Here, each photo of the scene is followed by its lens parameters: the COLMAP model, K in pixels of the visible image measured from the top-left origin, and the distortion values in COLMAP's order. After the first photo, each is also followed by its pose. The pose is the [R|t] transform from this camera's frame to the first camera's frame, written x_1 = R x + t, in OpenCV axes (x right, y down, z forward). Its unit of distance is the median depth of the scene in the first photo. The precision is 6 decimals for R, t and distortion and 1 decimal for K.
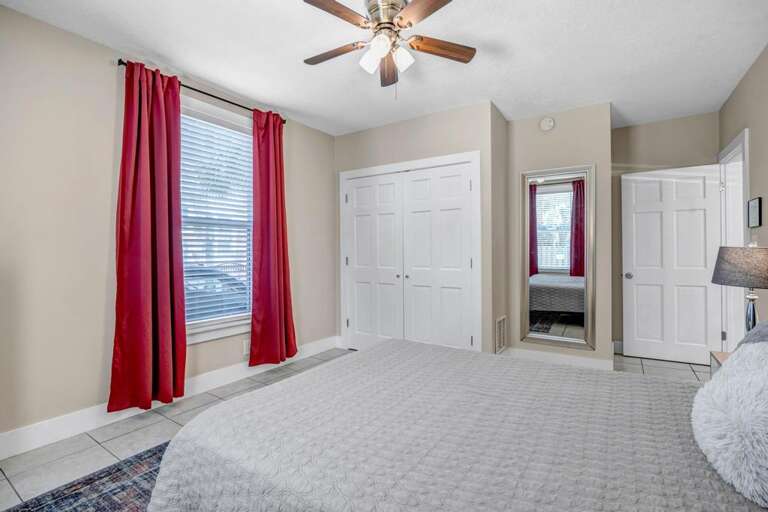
lens RADIAL K [[361.2, 0, 384.0], [0, 361.2, 256.0], [0, 0, 1]] dist [-0.000207, -0.000053]
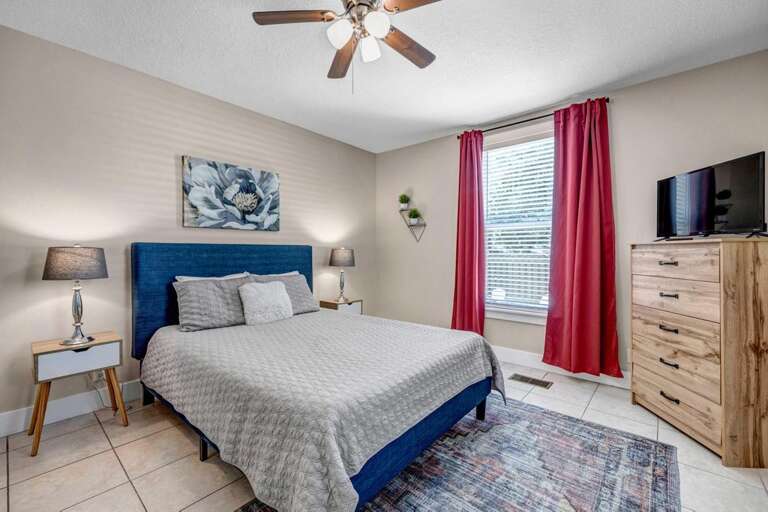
lens RADIAL K [[319.5, 0, 384.0], [0, 319.5, 256.0], [0, 0, 1]] dist [-0.000737, -0.000193]
pose [[-0.991422, 0.001193, 0.130697, -0.169488], [0.004520, 0.999673, 0.025162, -0.020238], [-0.130624, 0.025537, -0.991103, 1.962254]]
